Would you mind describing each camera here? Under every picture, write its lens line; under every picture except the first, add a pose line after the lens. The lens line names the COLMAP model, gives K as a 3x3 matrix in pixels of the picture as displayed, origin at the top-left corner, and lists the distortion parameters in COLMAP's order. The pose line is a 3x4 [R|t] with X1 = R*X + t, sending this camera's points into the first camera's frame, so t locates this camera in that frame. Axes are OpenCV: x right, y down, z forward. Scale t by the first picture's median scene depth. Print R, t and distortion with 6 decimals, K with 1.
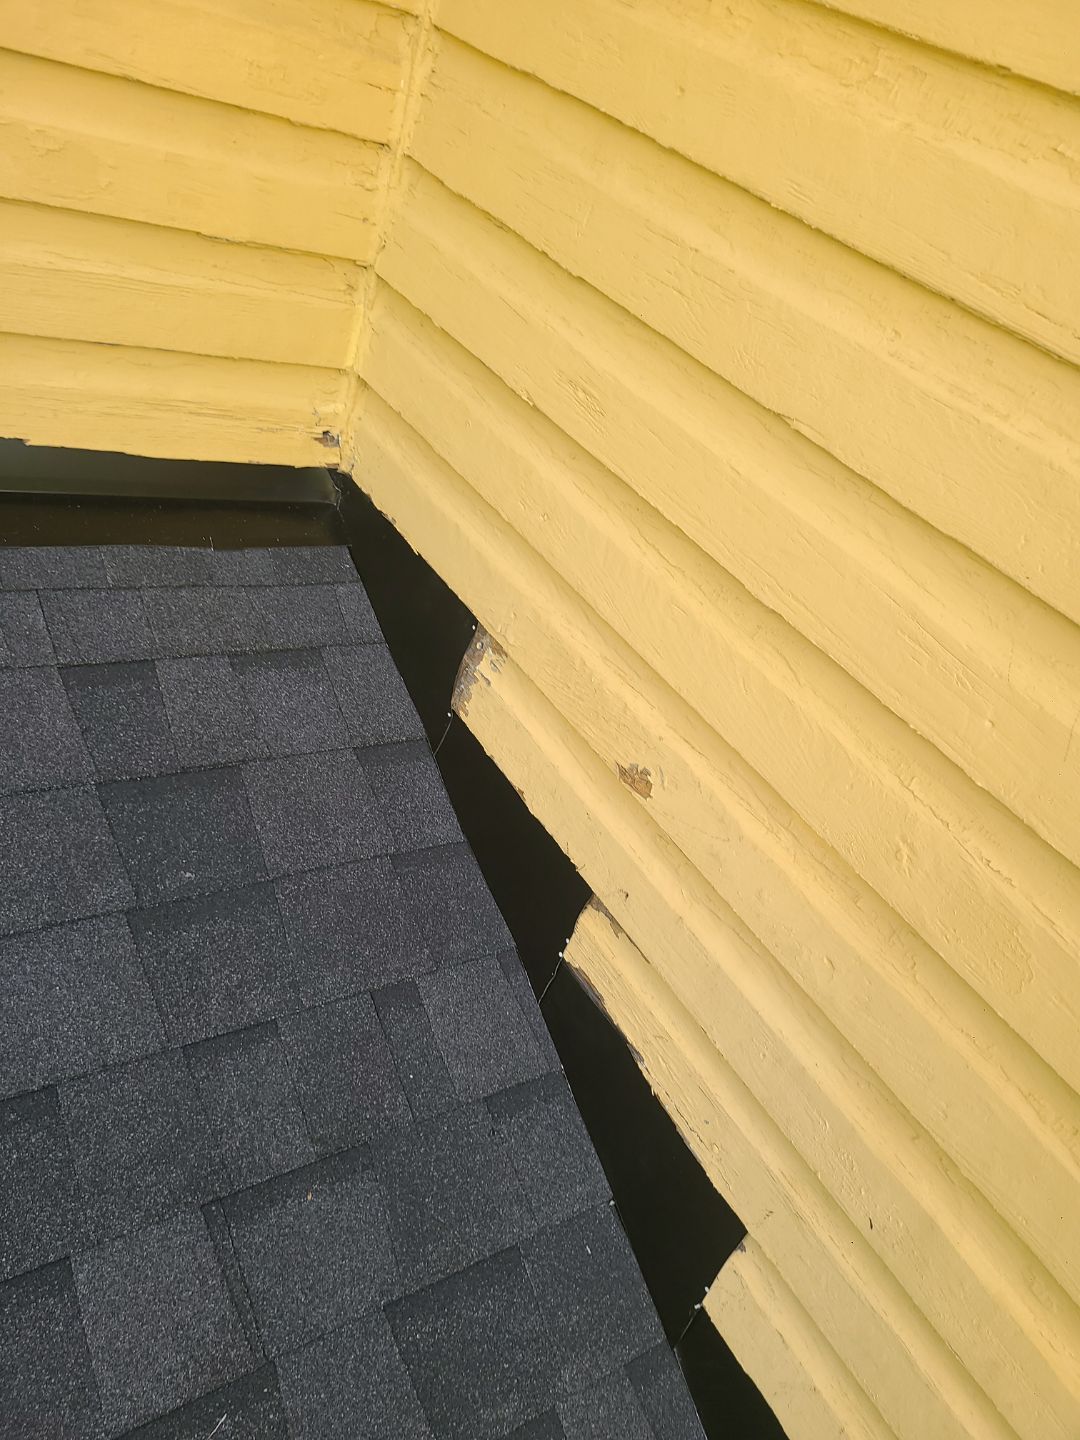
lens RADIAL K [[1086.2, 0, 527.2], [0, 1086.2, 701.2], [0, 0, 1]] dist [0.044441, -0.020380]
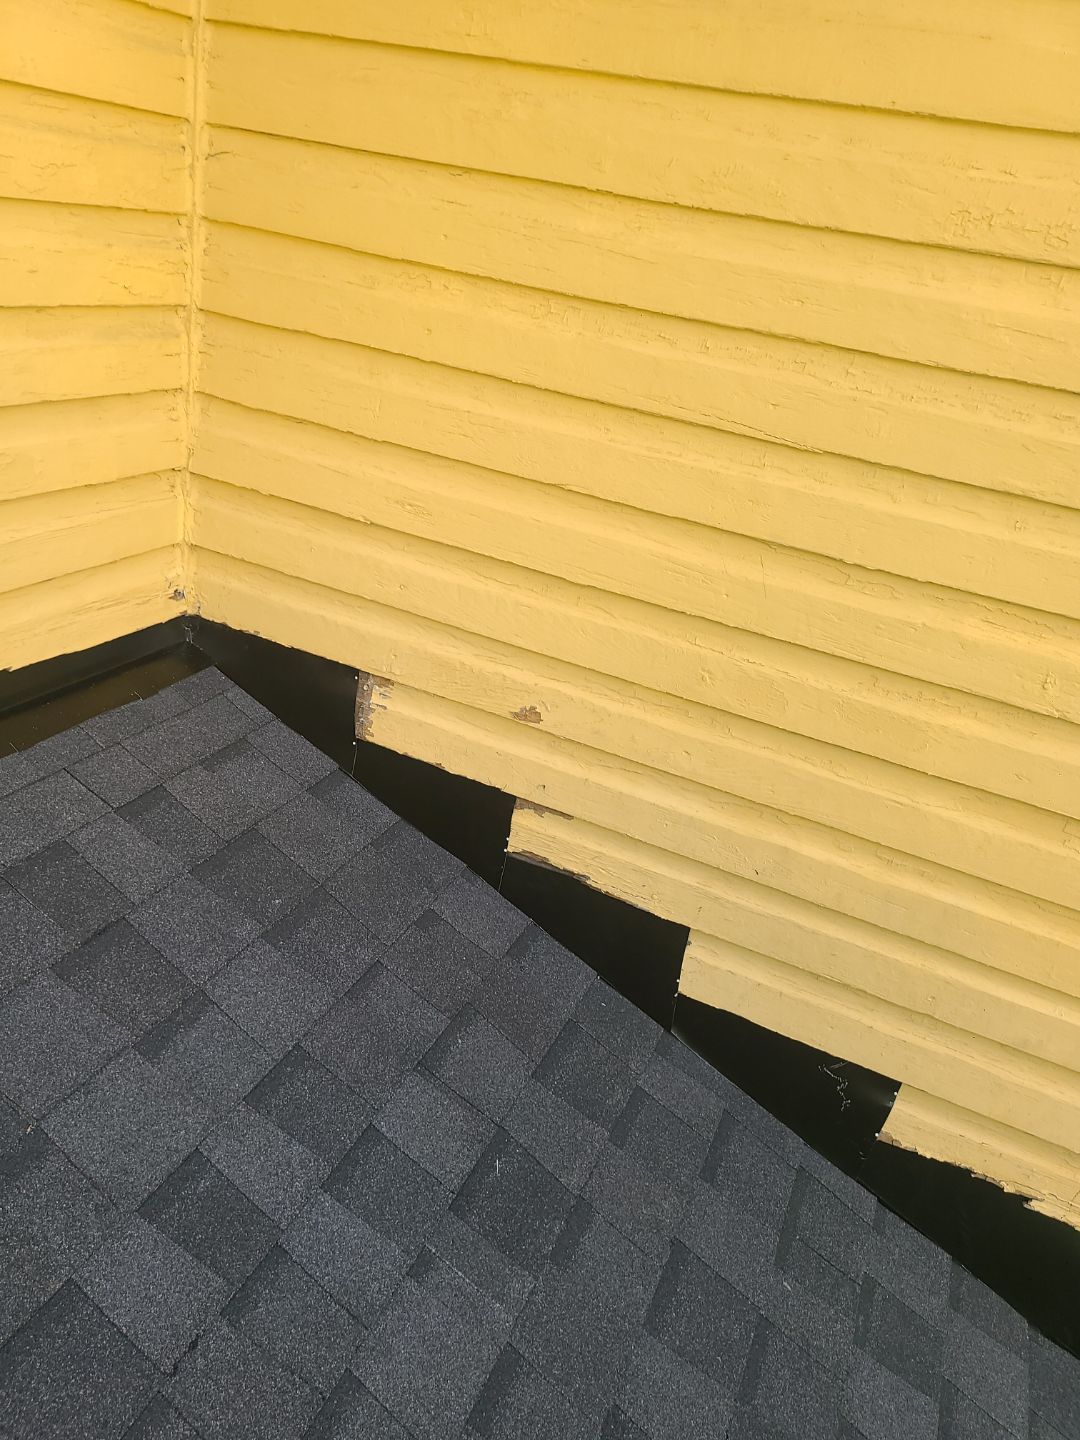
lens RADIAL K [[1086.2, 0, 478.3], [0, 1086.2, 681.6], [0, 0, 1]] dist [0.044441, -0.020380]
pose [[0.849601, -0.365355, 0.380386, -0.538535], [0.386322, 0.922082, 0.022788, -0.038287], [-0.359073, 0.127590, 0.924547, -0.464327]]
